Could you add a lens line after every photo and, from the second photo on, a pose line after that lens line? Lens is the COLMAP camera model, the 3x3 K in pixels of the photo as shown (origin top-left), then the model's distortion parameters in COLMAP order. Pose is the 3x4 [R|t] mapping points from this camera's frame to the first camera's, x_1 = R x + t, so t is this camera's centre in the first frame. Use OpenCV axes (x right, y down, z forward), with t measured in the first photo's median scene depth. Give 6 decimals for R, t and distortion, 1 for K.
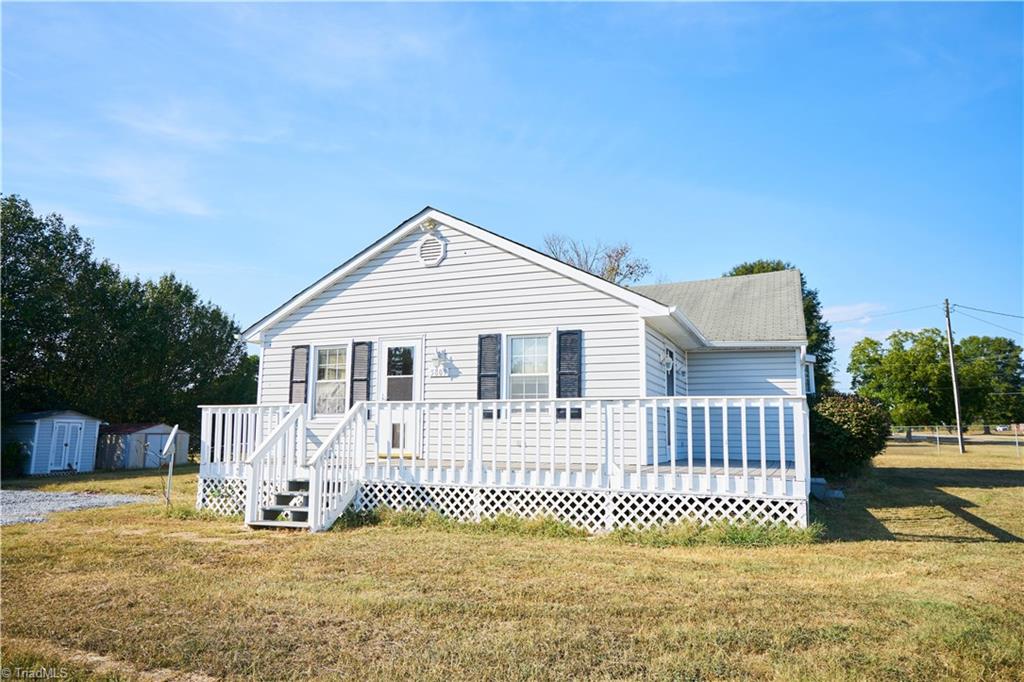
lens RADIAL K [[705.5, 0, 512.0], [0, 705.5, 341.0], [0, 0, 1]] dist [0.000609, -0.001665]
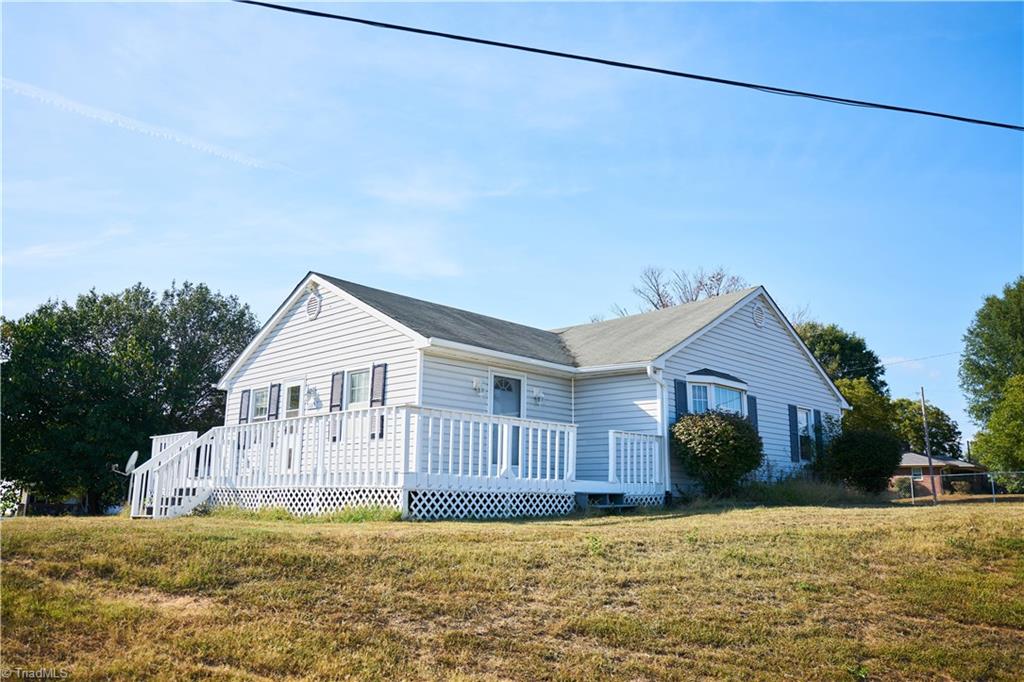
lens RADIAL K [[796.8, 0, 512.0], [0, 796.8, 341.0], [0, 0, 1]] dist [0.040614, 0.000899]
pose [[0.924498, -0.071242, -0.374471, 0.732865], [0.046460, 0.996115, -0.074809, 0.052227], [0.378346, 0.051763, 0.924216, -0.154413]]
